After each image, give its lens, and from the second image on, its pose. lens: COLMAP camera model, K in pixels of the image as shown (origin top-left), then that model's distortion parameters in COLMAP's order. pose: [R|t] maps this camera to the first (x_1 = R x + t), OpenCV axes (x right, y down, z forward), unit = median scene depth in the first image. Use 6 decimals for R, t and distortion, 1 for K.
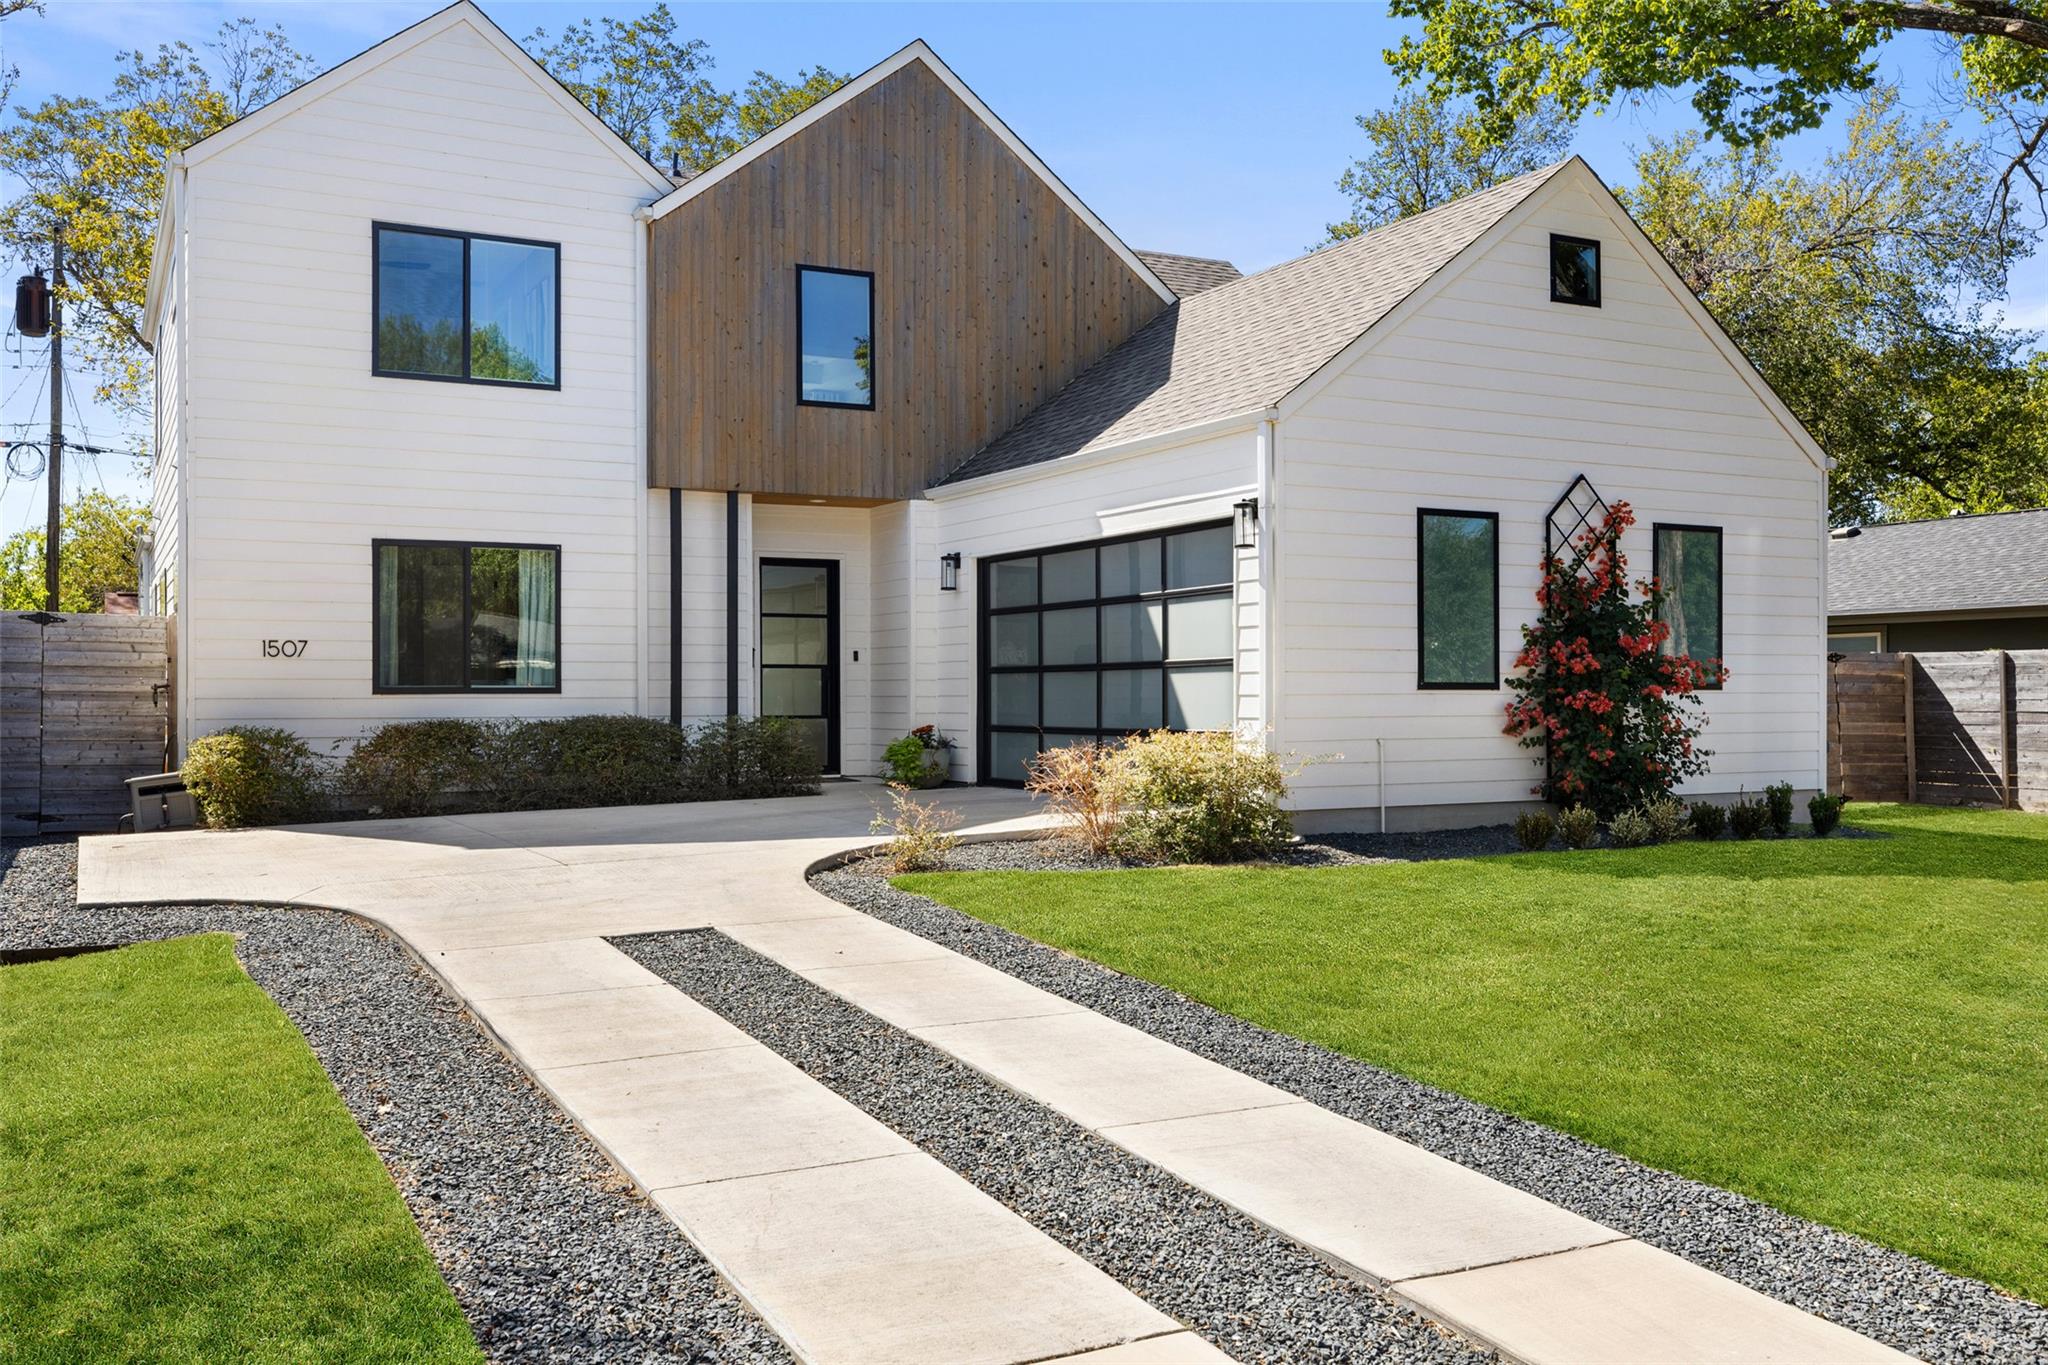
lens RADIAL K [[1719.2, 0, 1023.7], [0, 1719.2, 681.3], [0, 0, 1]] dist [-0.000341, -0.000038]
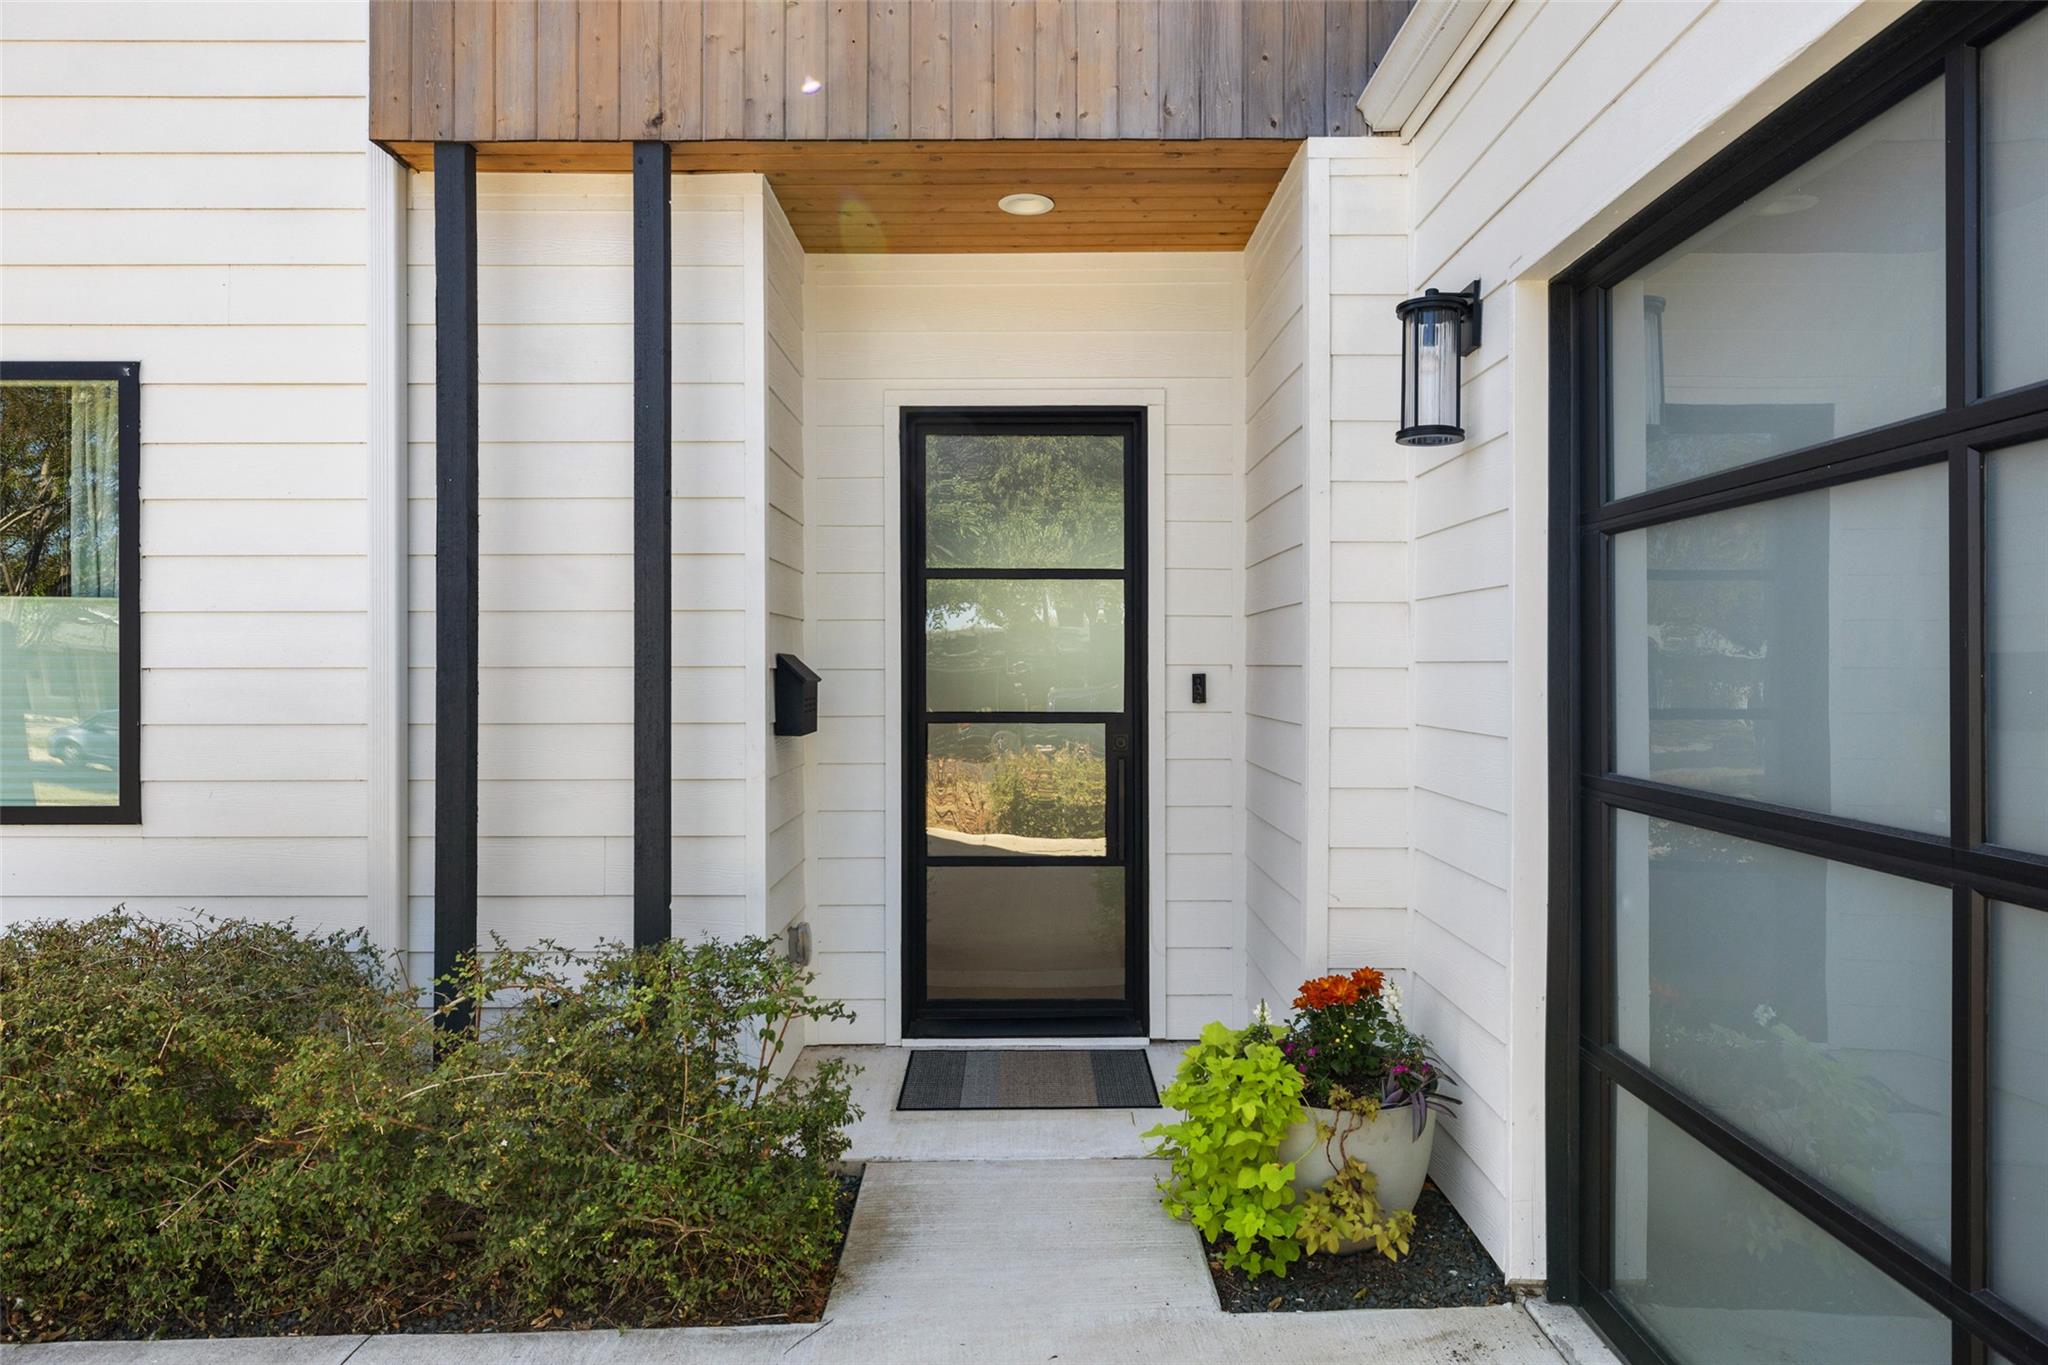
lens RADIAL K [[1354.0, 0, 1025.3], [0, 1354.0, 668.4], [0, 0, 1]] dist [0.000431, 0.000359]
pose [[0.896415, -0.004879, -0.443189, -0.010144], [0.007213, 0.999968, 0.003581, -0.021455], [0.443157, -0.006407, 0.896421, 0.800861]]
